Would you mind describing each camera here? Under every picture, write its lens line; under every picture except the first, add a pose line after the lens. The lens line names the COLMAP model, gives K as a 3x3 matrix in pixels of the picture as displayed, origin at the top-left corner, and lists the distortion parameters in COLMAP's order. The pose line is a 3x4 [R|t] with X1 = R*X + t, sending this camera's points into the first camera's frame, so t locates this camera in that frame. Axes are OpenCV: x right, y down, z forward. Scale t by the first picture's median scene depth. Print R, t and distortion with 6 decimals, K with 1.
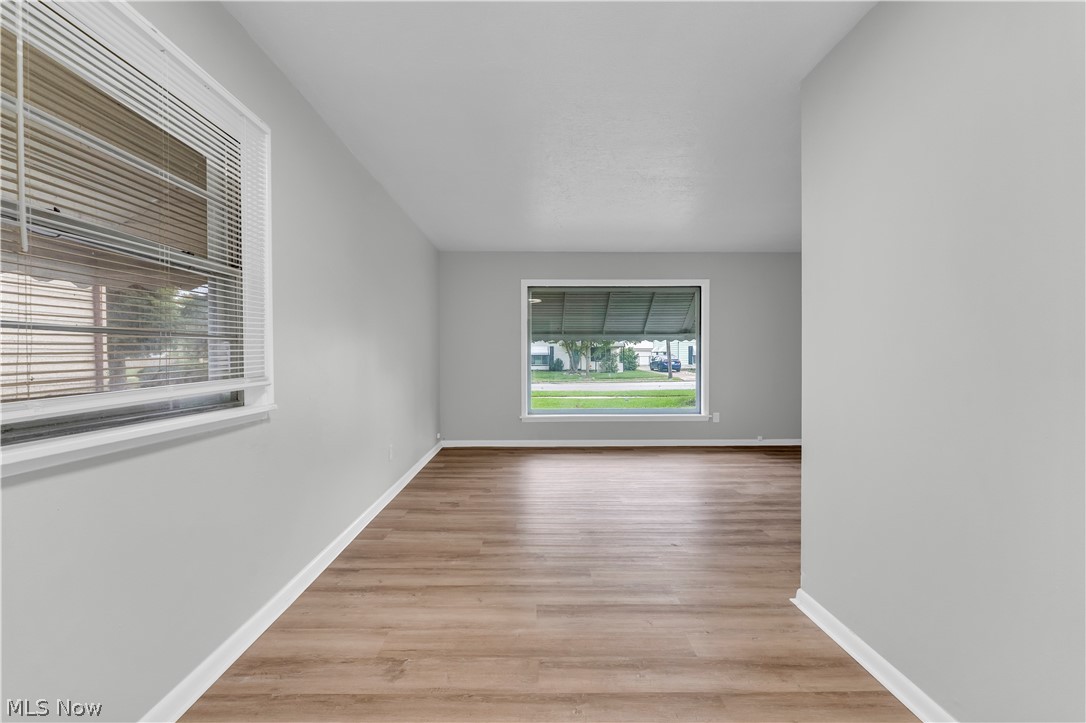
lens RADIAL K [[443.5, 0, 537.4], [0, 443.5, 356.9], [0, 0, 1]] dist [0.000004, -0.001442]
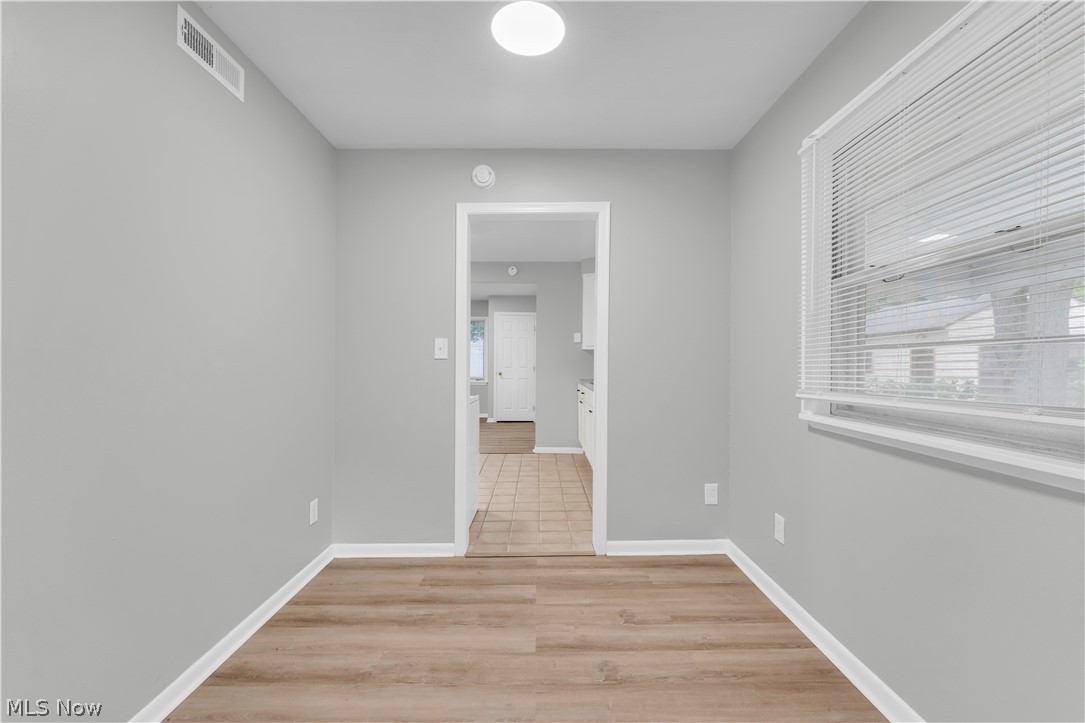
lens RADIAL K [[443.1, 0, 543.4], [0, 443.1, 361.4], [0, 0, 1]] dist [0.000004, -0.001442]
pose [[-0.999963, -0.007594, 0.004113, -0.010577], [-0.007566, 0.999948, 0.006766, -0.017367], [-0.004164, 0.006735, -0.999969, 2.040797]]
